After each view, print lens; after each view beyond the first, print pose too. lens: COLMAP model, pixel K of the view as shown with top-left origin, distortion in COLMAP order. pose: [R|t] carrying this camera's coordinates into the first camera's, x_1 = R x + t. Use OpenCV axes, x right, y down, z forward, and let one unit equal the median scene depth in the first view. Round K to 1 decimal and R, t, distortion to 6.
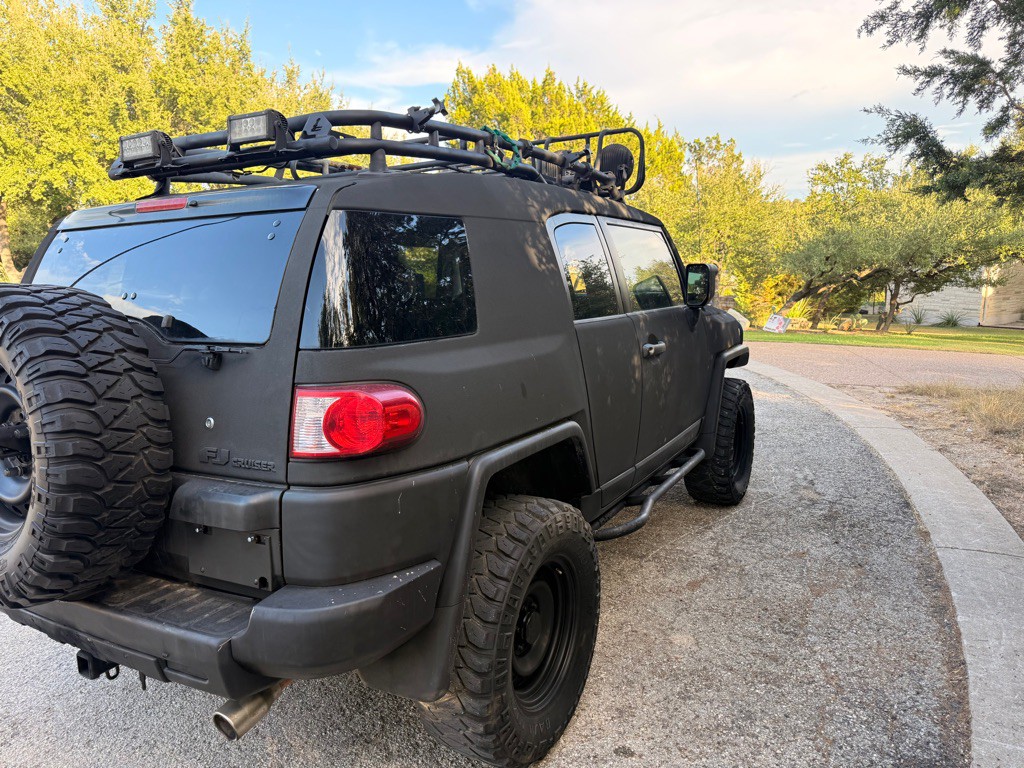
lens RADIAL K [[727.3, 0, 510.2], [0, 727.3, 386.4], [0, 0, 1]] dist [0.013395, -0.012901]
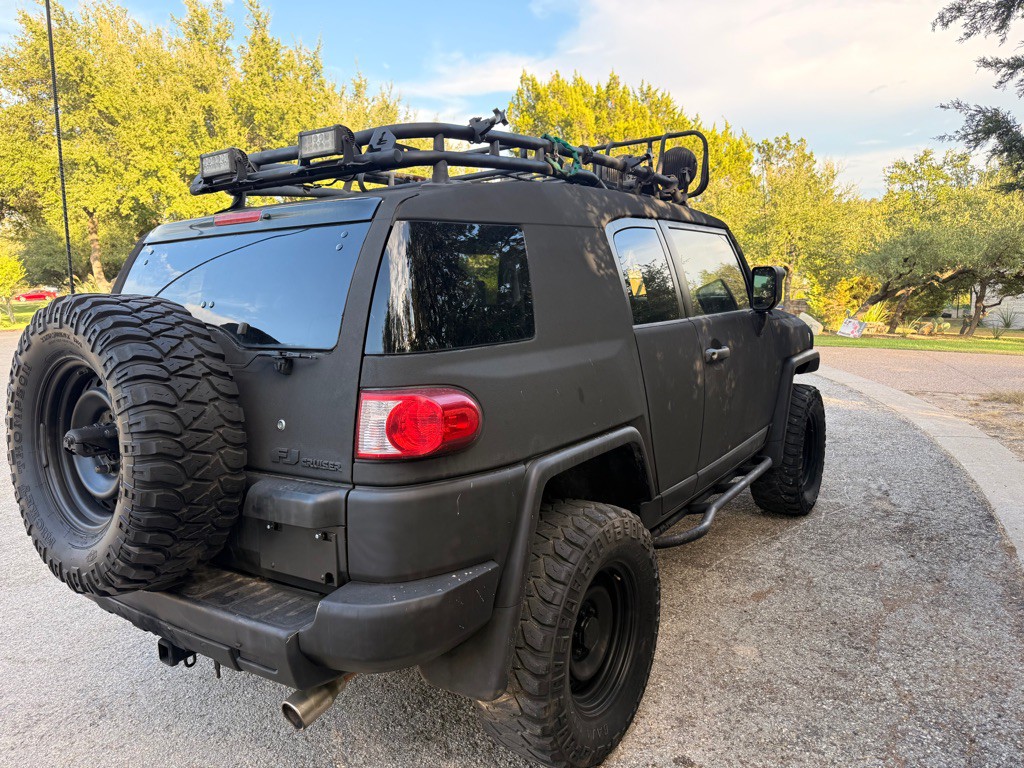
lens RADIAL K [[728.4, 0, 504.9], [0, 728.4, 386.1], [0, 0, 1]] dist [0.007166, -0.004788]
pose [[0.995623, 0.003076, -0.093406, 0.004842], [-0.003854, 0.999959, -0.008144, 0.001011], [0.093377, 0.008469, 0.995595, -0.009662]]
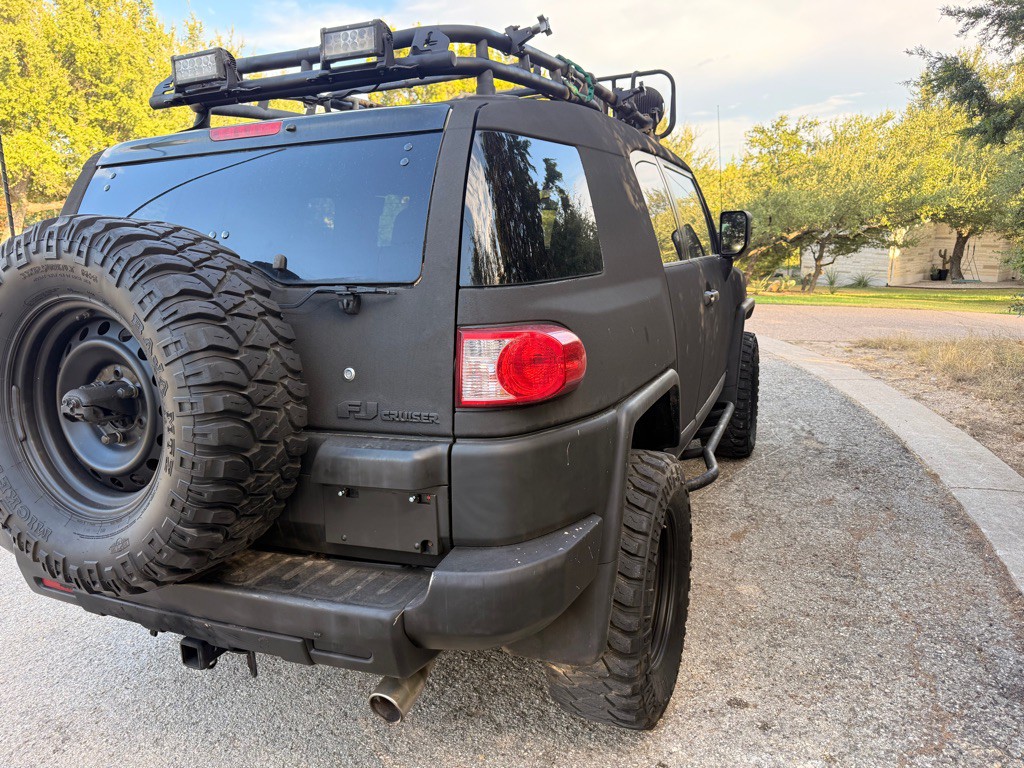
lens RADIAL K [[728.6, 0, 508.5], [0, 728.6, 386.7], [0, 0, 1]] dist [0.026507, -0.033630]
pose [[0.993558, -0.033484, 0.108268, -0.204357], [0.029136, 0.998714, 0.041494, 0.022602], [-0.109518, -0.038072, 0.993255, 0.062379]]
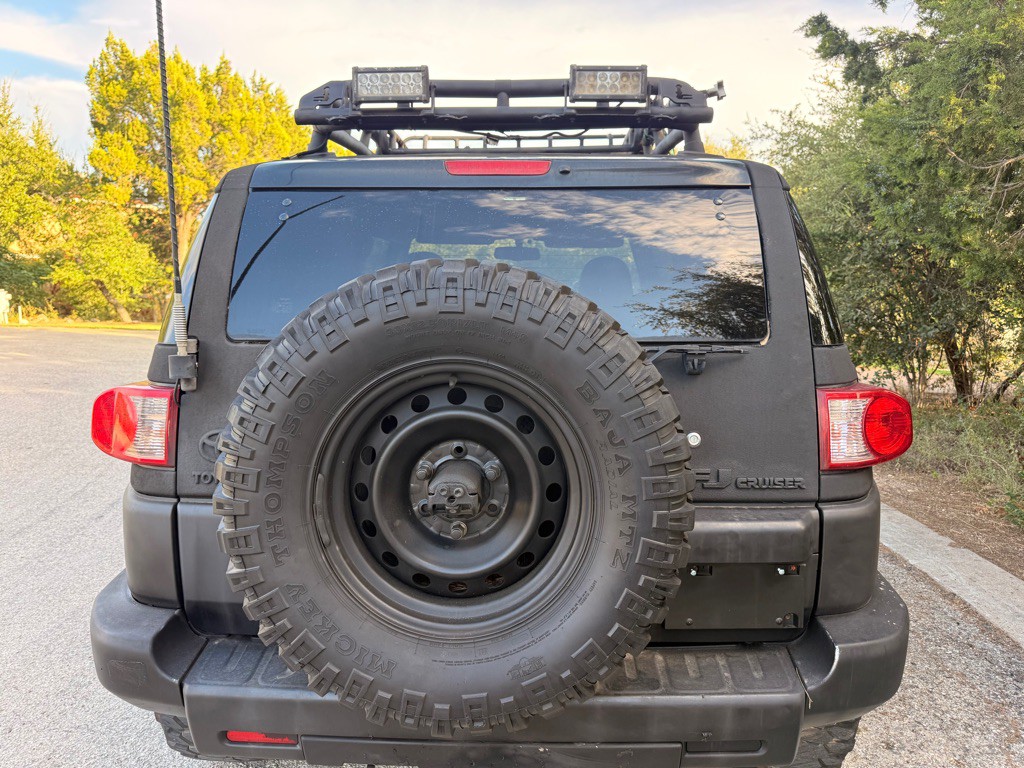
lens RADIAL K [[728.6, 0, 510.1], [0, 728.6, 384.2], [0, 0, 1]] dist [0.024899, -0.034818]
pose [[0.882717, -0.040701, 0.468139, -0.633097], [0.048833, 0.998793, -0.005241, -0.011429], [-0.467361, 0.027487, 0.883639, 0.242257]]
